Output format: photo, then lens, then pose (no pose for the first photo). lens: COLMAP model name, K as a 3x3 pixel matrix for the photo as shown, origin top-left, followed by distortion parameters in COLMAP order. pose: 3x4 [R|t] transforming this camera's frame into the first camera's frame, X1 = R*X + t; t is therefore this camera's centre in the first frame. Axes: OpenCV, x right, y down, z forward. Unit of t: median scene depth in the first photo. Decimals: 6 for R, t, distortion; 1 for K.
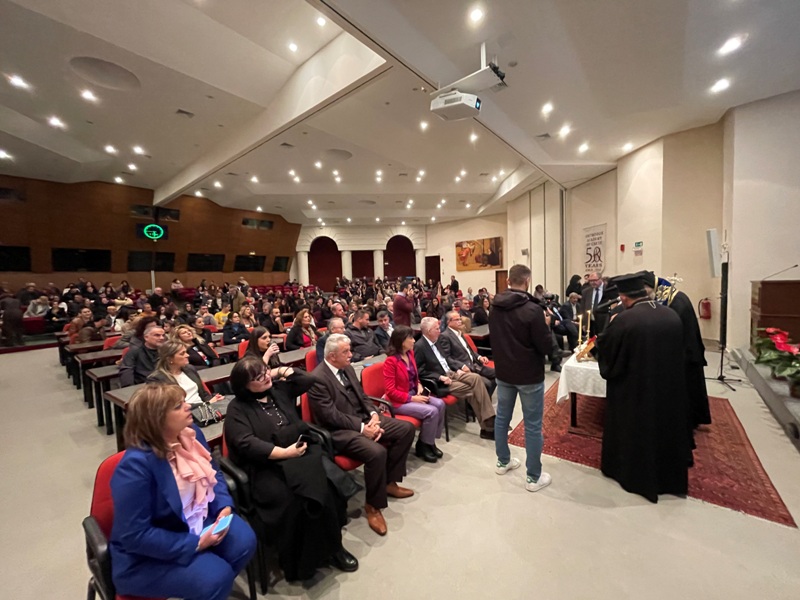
lens RADIAL K [[323.3, 0, 401.0], [0, 323.3, 297.5], [0, 0, 1]] dist [-0.000133, 0.000531]
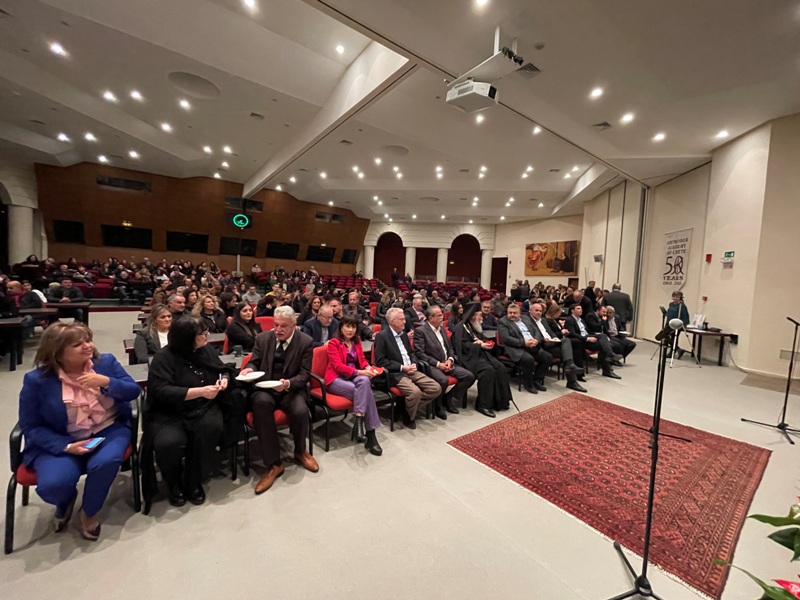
lens RADIAL K [[328.8, 0, 401.3], [0, 328.8, 297.5], [0, 0, 1]] dist [0.000437, 0.000422]
pose [[0.968227, 0.088932, -0.233724, 0.071167], [-0.088872, 0.995984, 0.010809, 0.003412], [0.233746, 0.010306, 0.972243, 0.002382]]
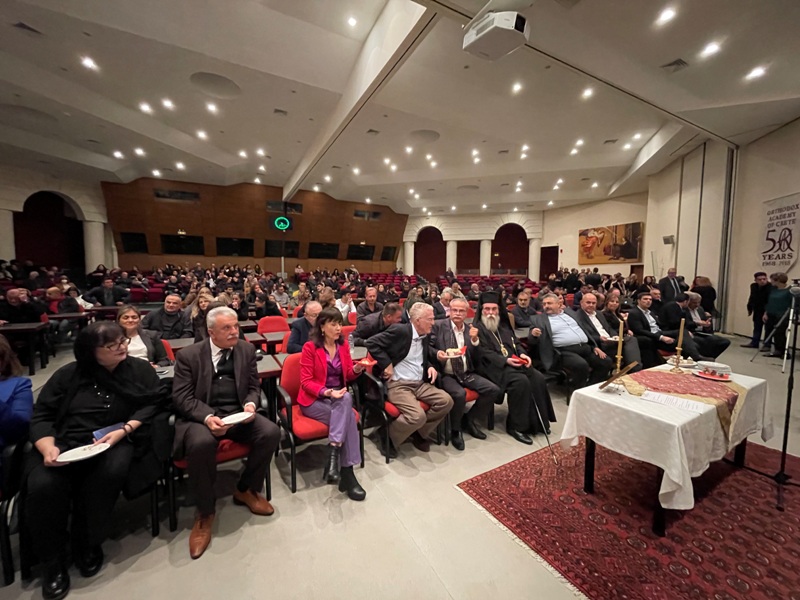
lens RADIAL K [[323.3, 0, 401.0], [0, 323.3, 297.5], [0, 0, 1]] dist [-0.000133, 0.000531]
pose [[0.925202, 0.063650, -0.374099, 0.083303], [-0.056155, 0.997943, 0.030913, 0.004787], [0.375297, -0.007594, 0.926873, 0.057776]]
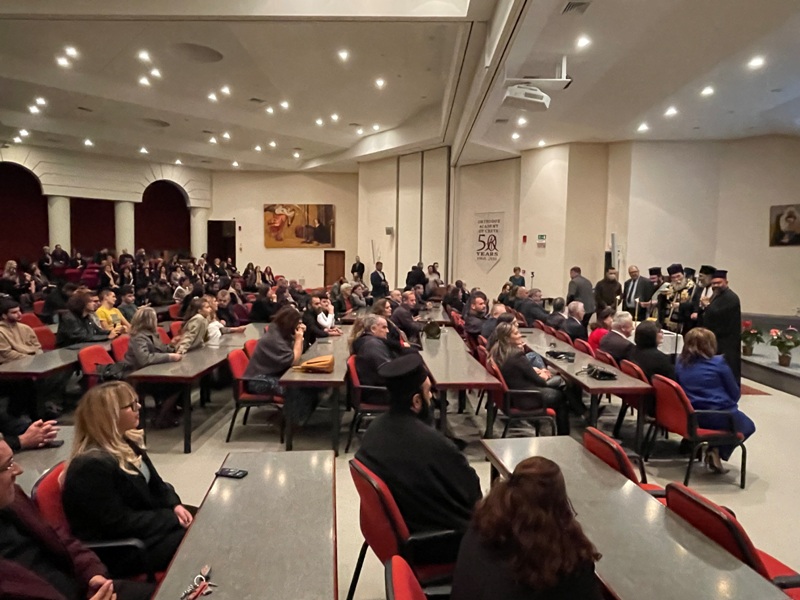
lens RADIAL K [[509.5, 0, 400.0], [0, 509.5, 300.0], [0, 0, 1]] dist [-0.000842, -0.000260]
pose [[0.786809, -0.006135, 0.617166, -0.327224], [-0.008710, 0.999741, 0.021042, 0.004015], [-0.617135, -0.021931, 0.786552, -0.009946]]
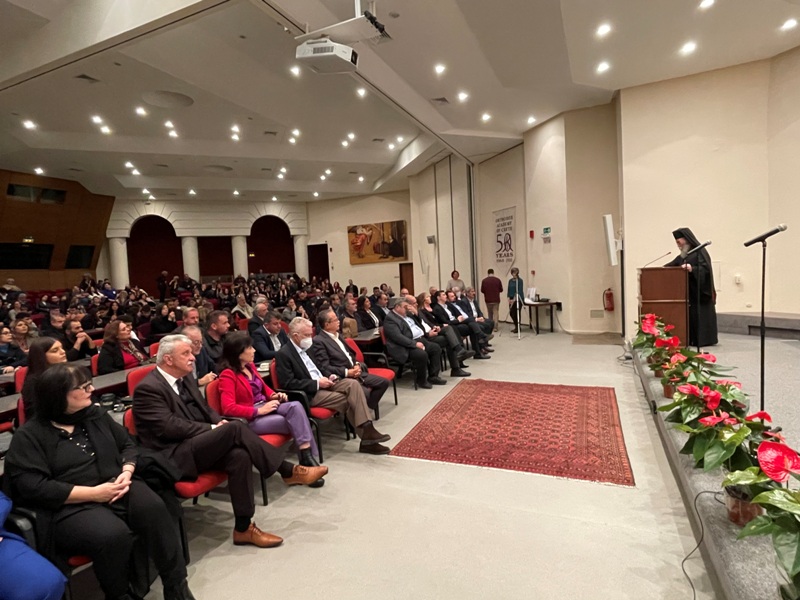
lens RADIAL K [[441.8, 0, 401.0], [0, 441.8, 296.0], [0, 0, 1]] dist [-0.005607, -0.001033]
pose [[0.962469, -0.029812, 0.269748, 0.008774], [0.033564, 0.999393, -0.009306, 0.006552], [-0.269307, 0.018010, 0.962886, -0.028792]]
